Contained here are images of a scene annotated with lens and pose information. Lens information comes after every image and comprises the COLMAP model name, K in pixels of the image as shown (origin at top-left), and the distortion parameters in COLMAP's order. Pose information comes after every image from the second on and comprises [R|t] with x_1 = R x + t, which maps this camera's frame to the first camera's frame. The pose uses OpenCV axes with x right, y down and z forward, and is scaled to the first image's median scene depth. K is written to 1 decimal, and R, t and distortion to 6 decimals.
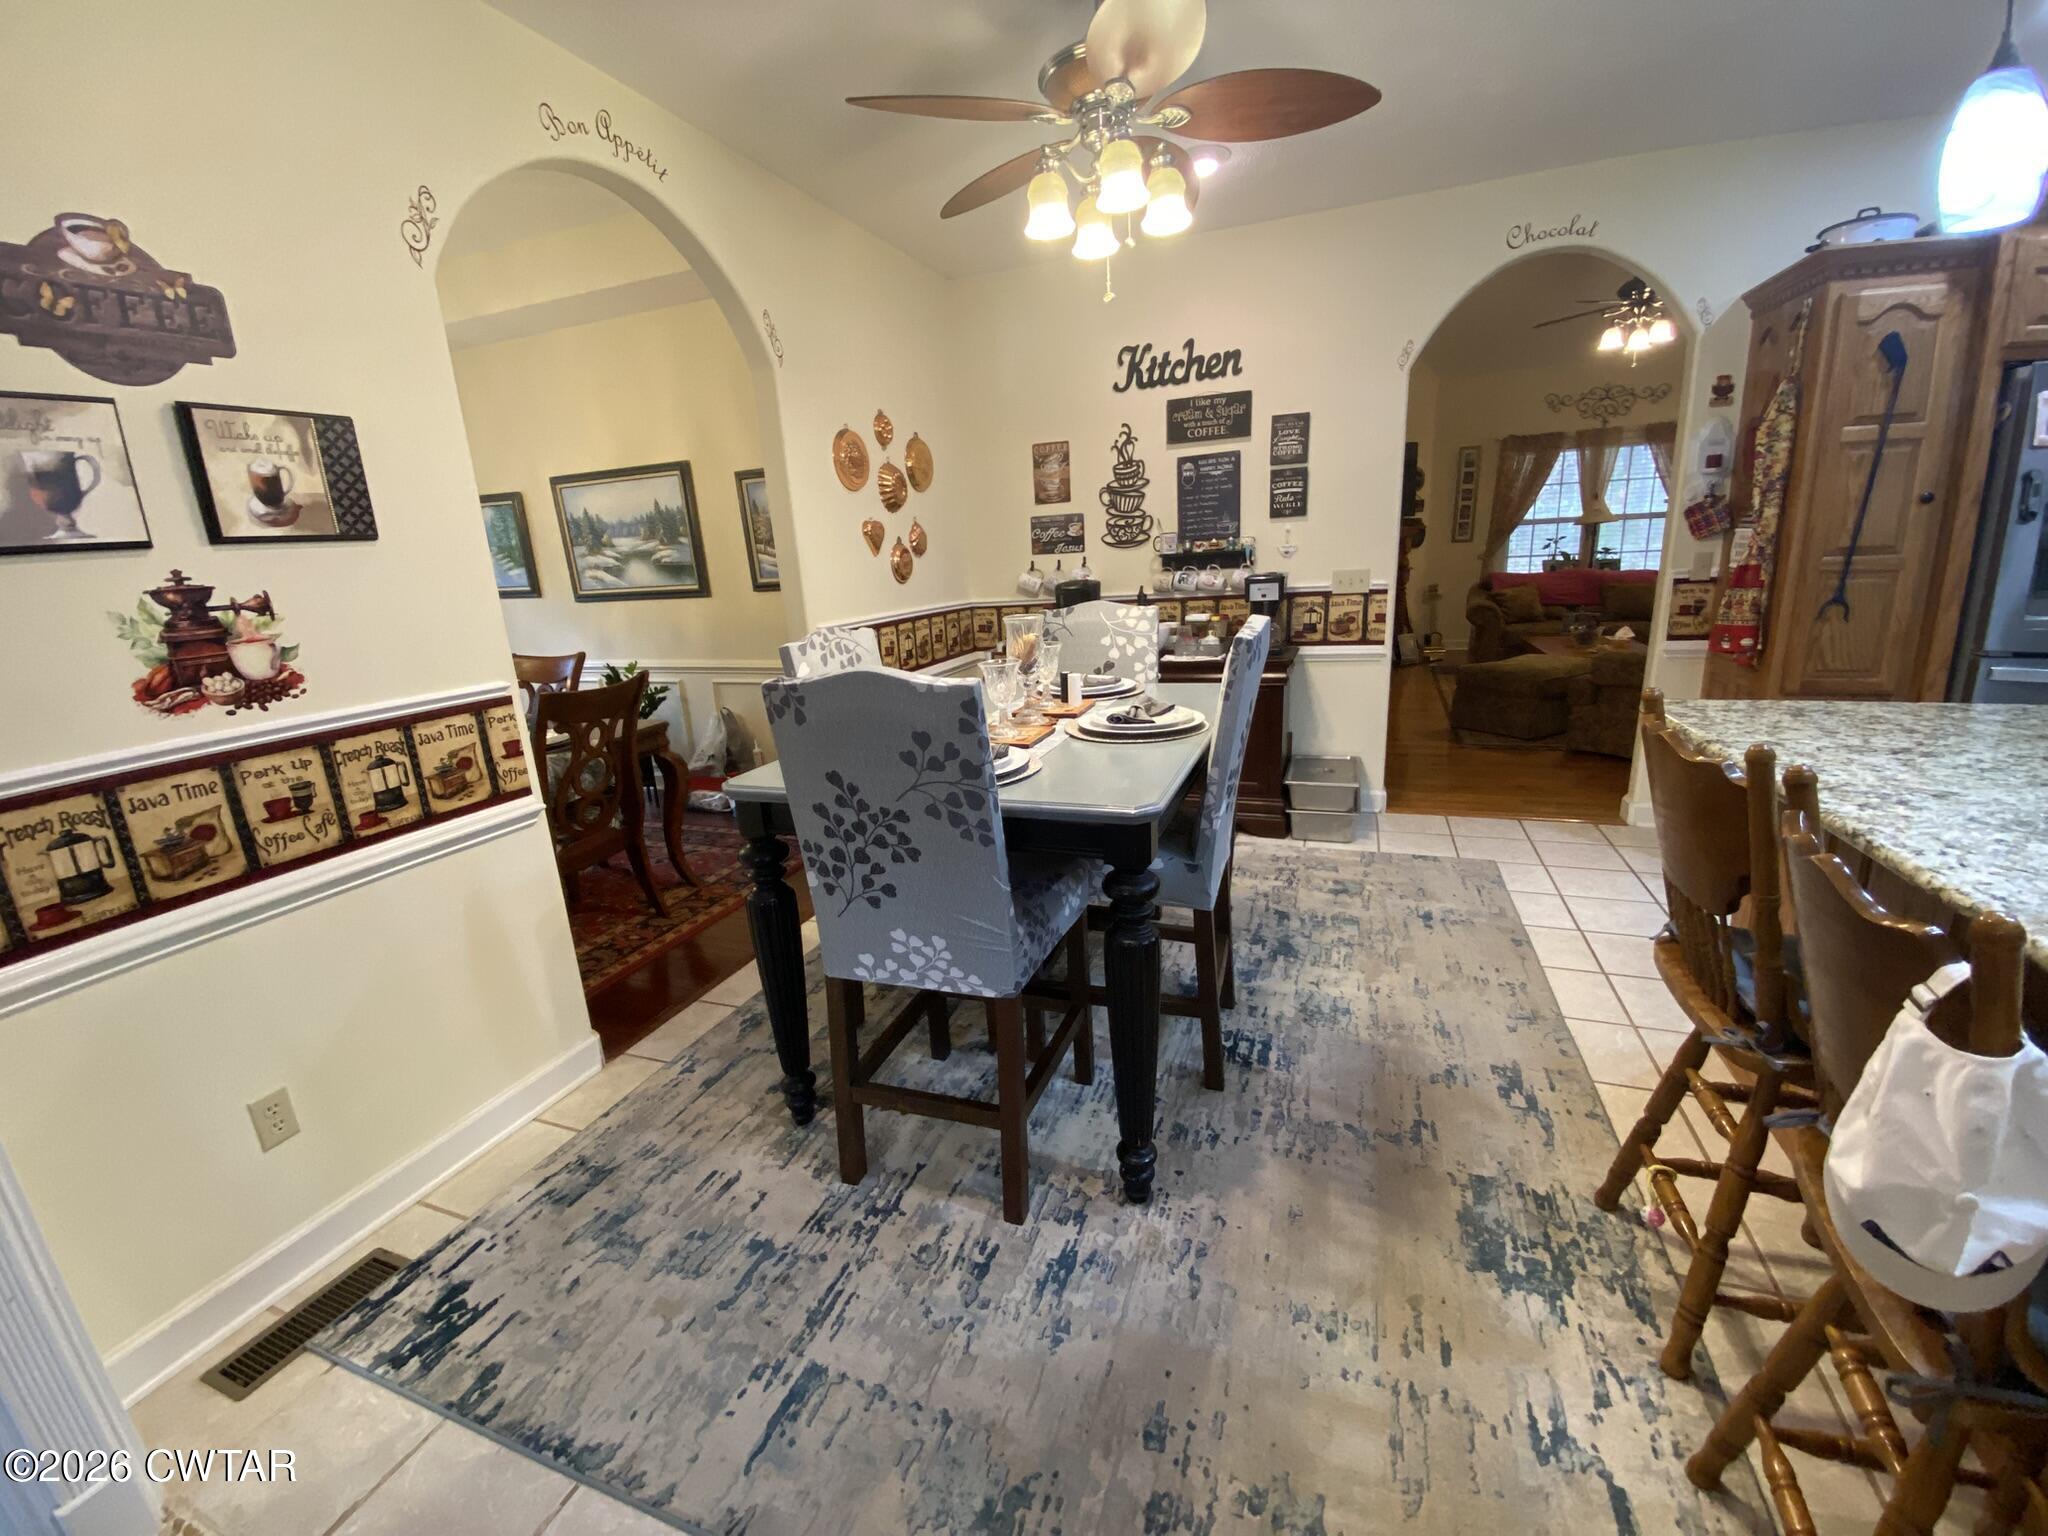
lens RADIAL K [[829.0, 0, 1022.3], [0, 829.0, 768.5], [0, 0, 1]] dist [0.015853, -0.018767]
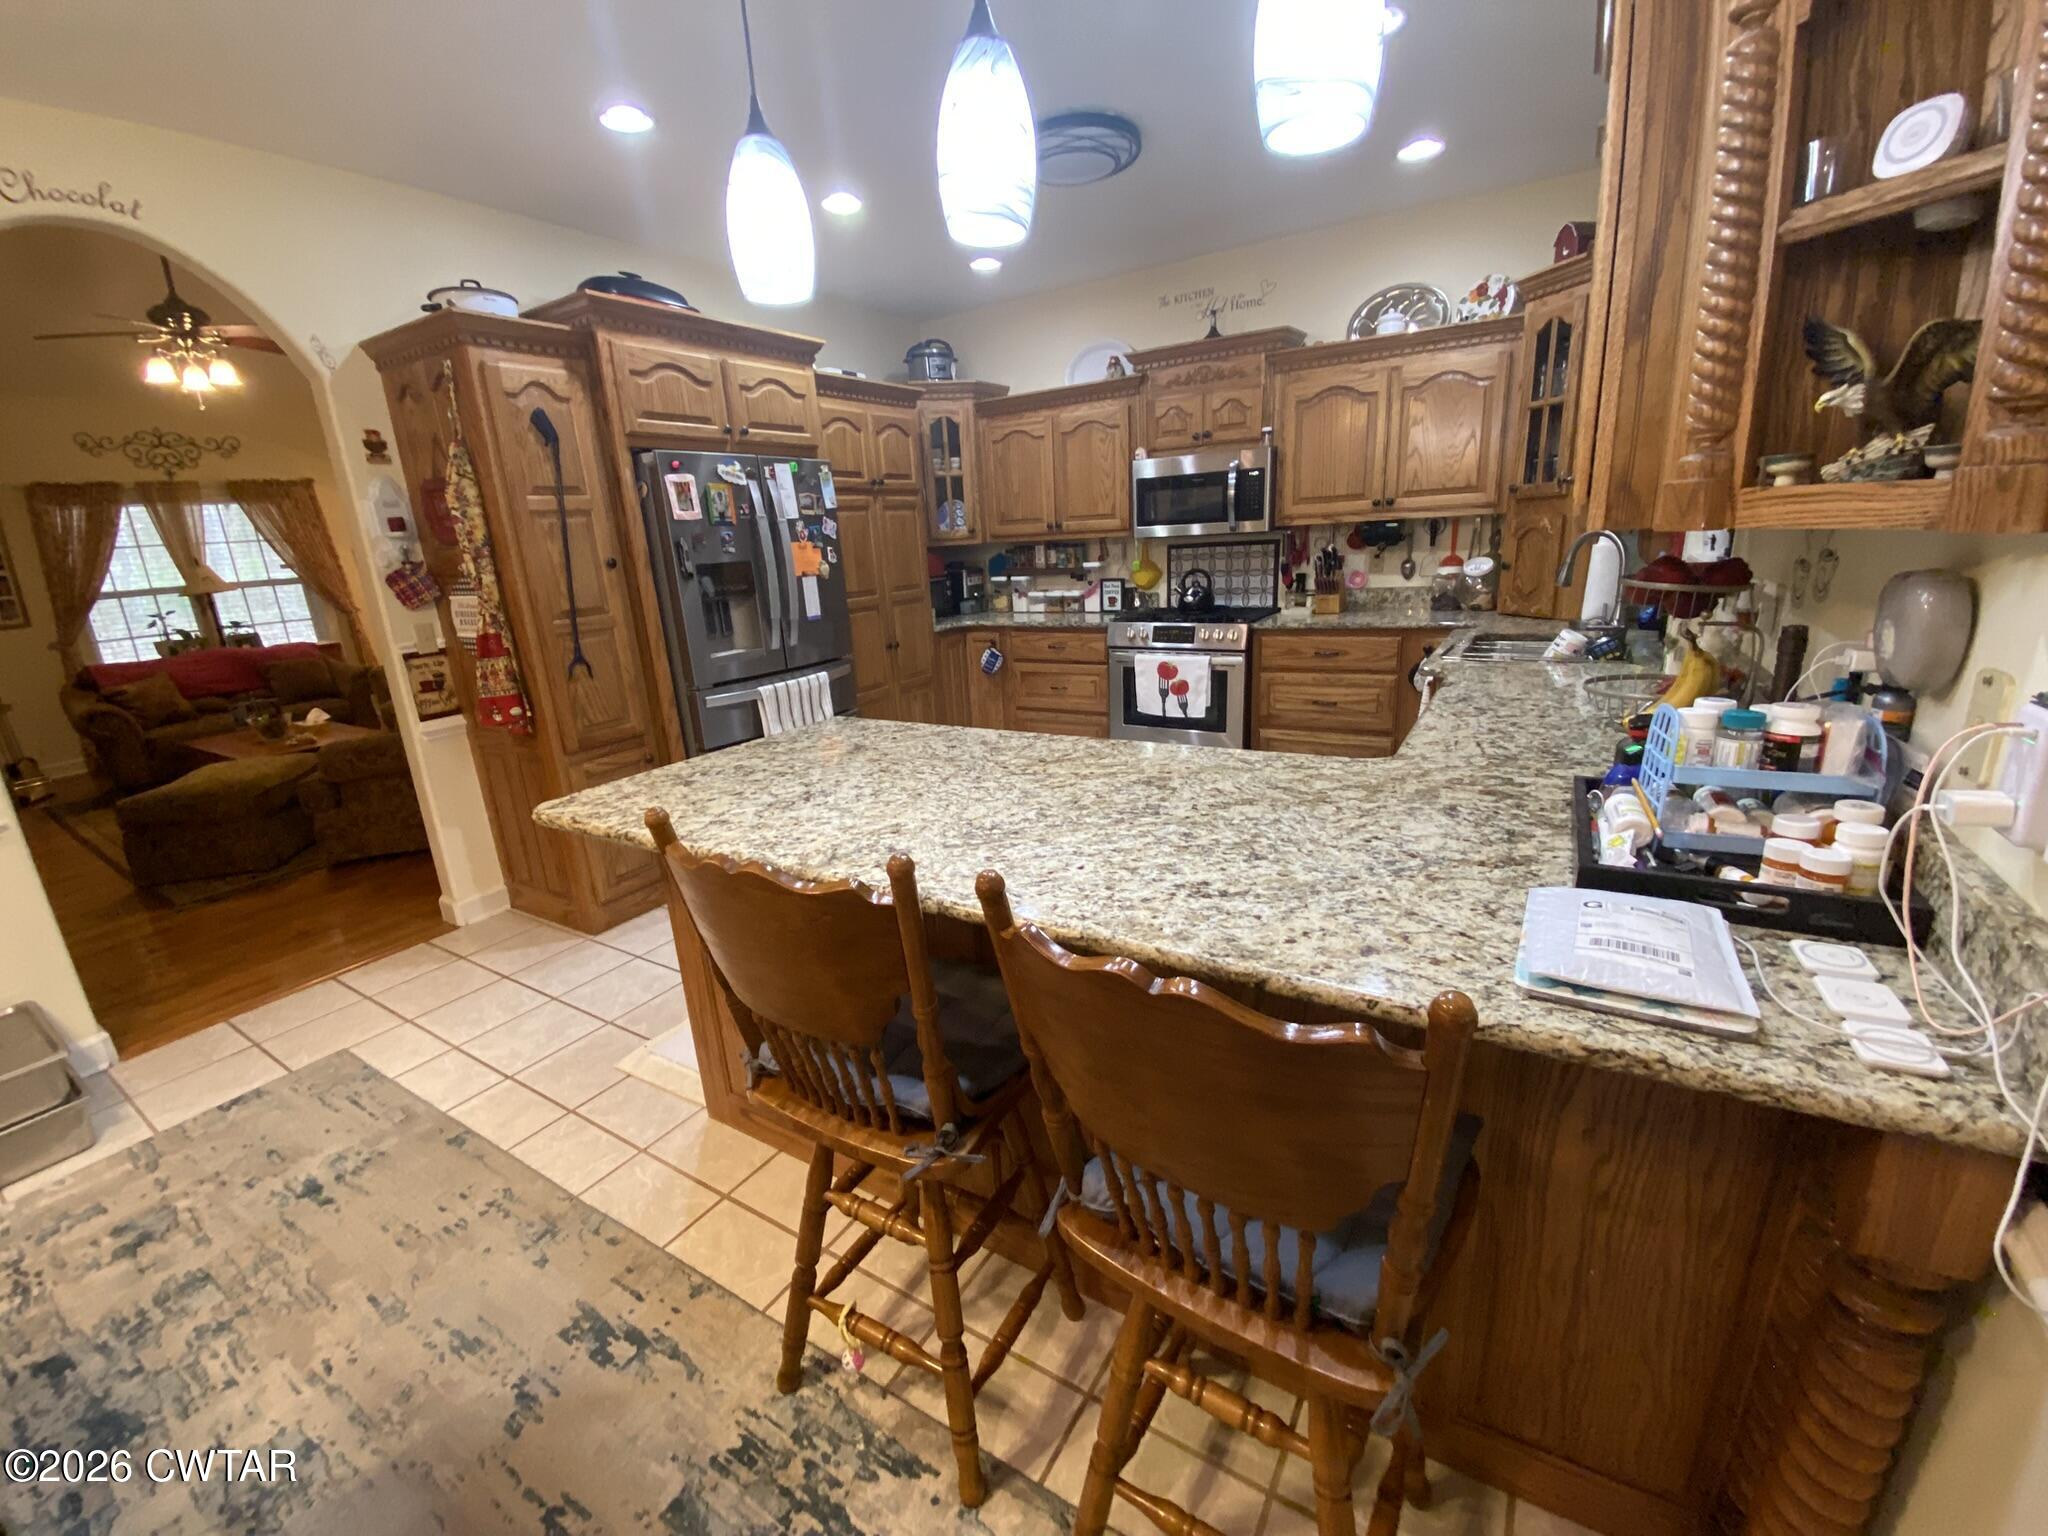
lens RADIAL K [[829.0, 0, 1017.7], [0, 829.0, 771.3], [0, 0, 1]] dist [0.015853, -0.018767]
pose [[0.191273, -0.228421, 0.954588, 0.050342], [0.293970, 0.941232, 0.166322, -0.086810], [-0.936481, 0.248807, 0.247181, 0.263423]]
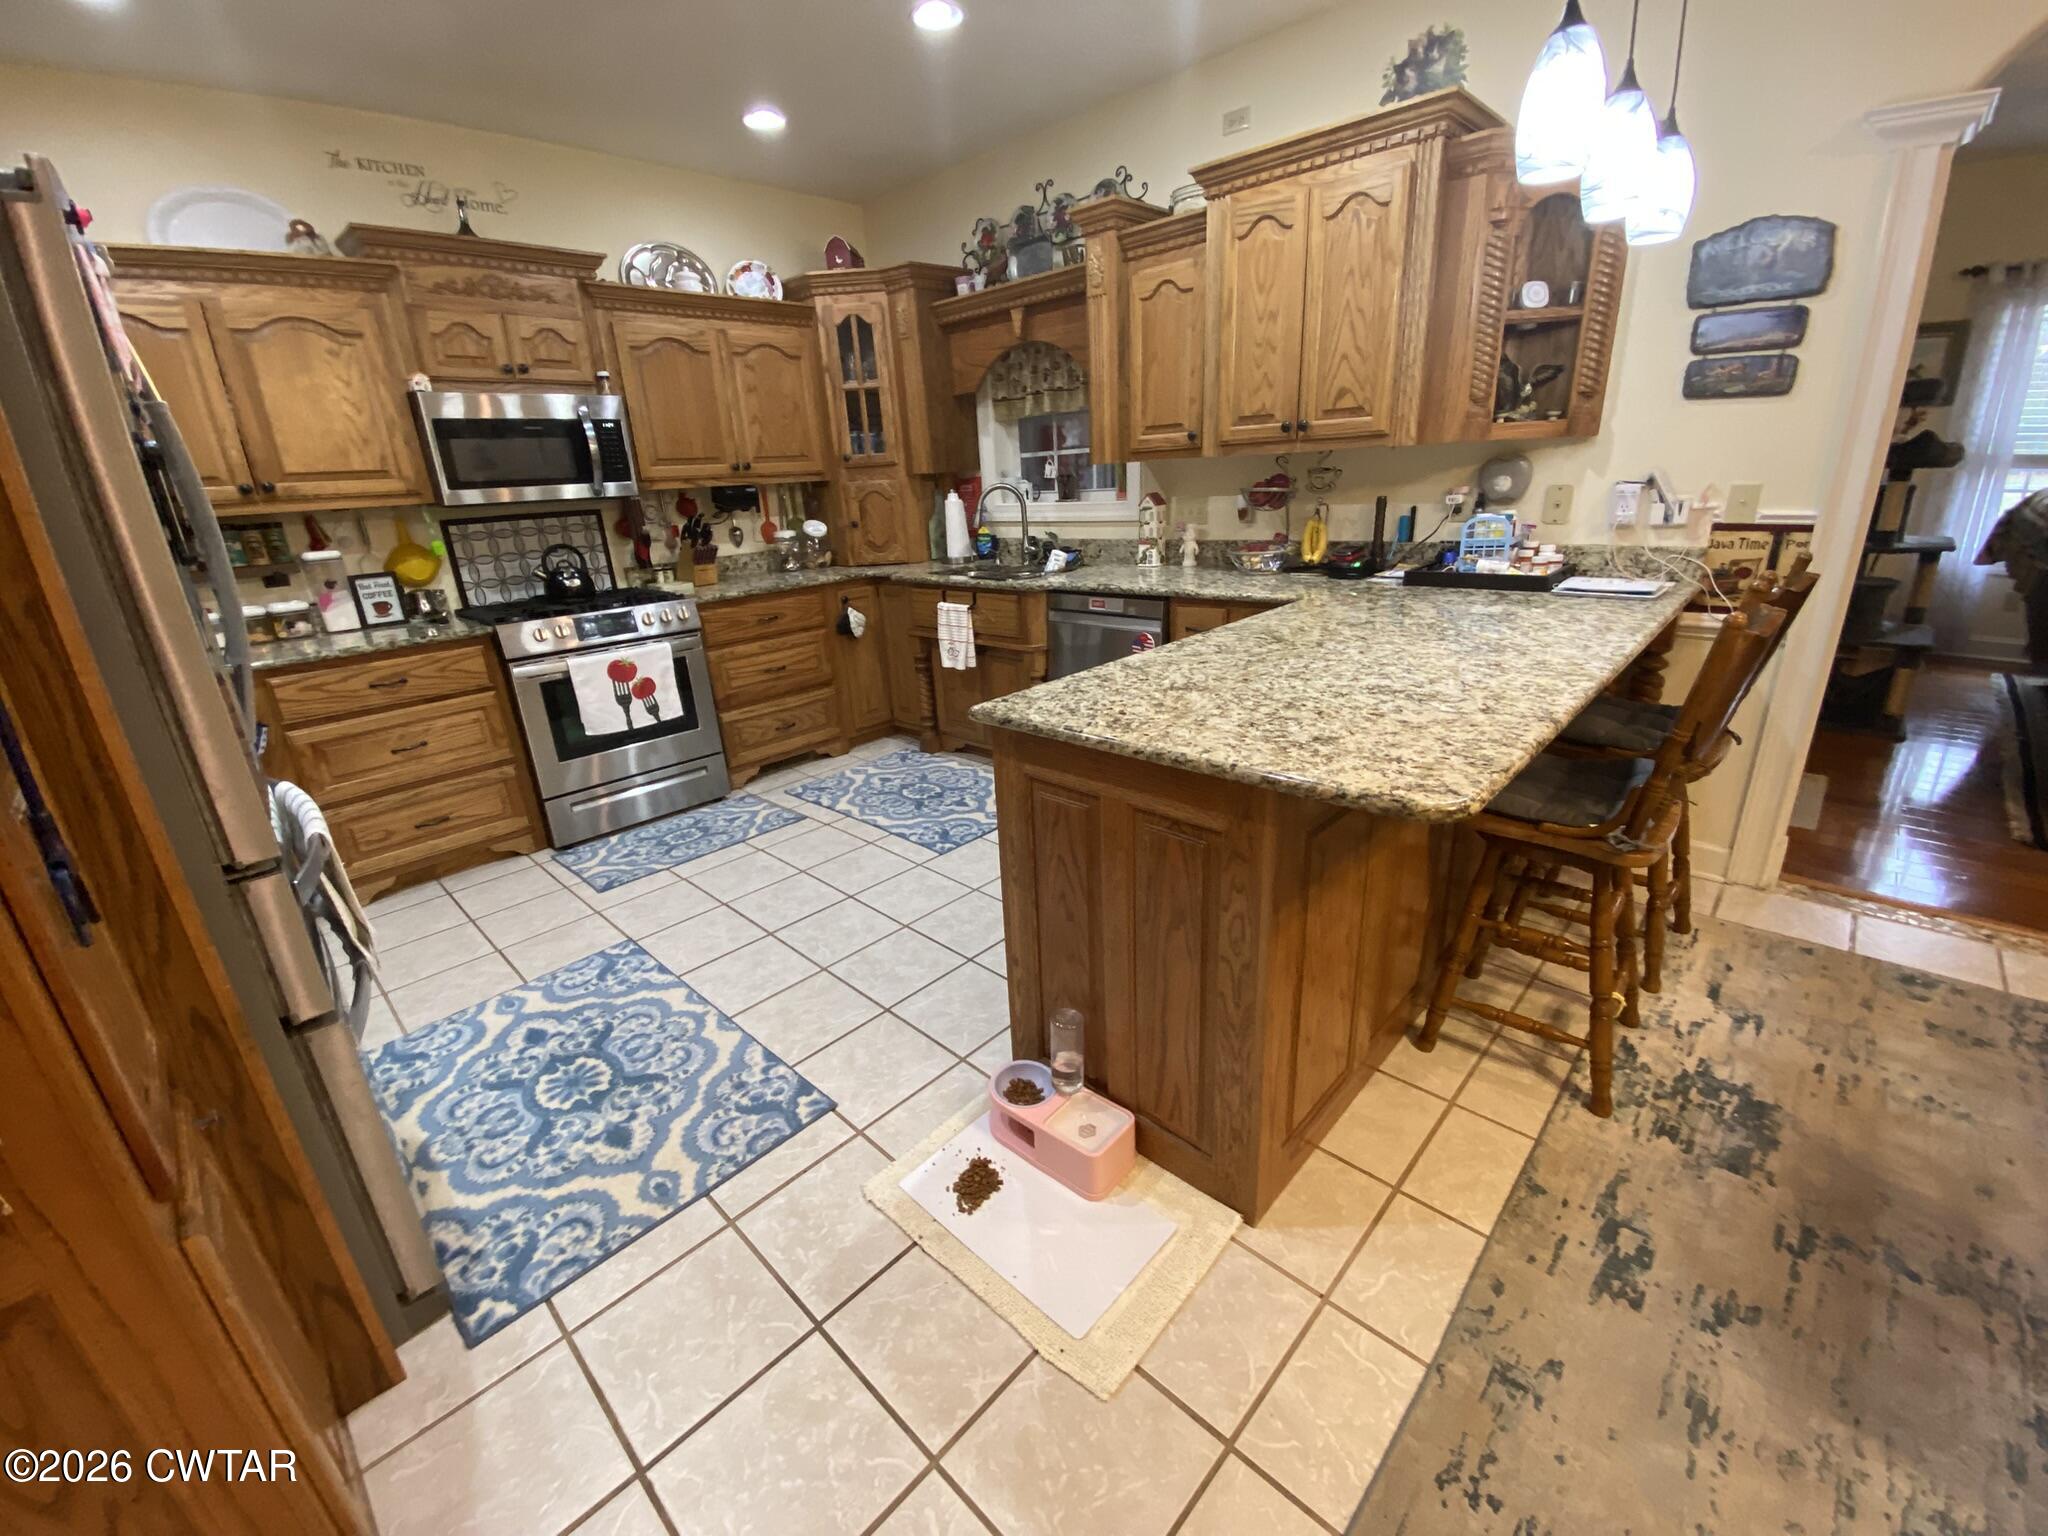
lens RADIAL K [[829.0, 0, 1023.8], [0, 829.0, 768.1], [0, 0, 1]] dist [0.015853, -0.018767]
pose [[-0.915232, -0.034246, 0.401470, 0.609173], [0.198470, 0.828808, 0.523151, -0.328992], [-0.350658, 0.558485, -0.751754, 1.138066]]
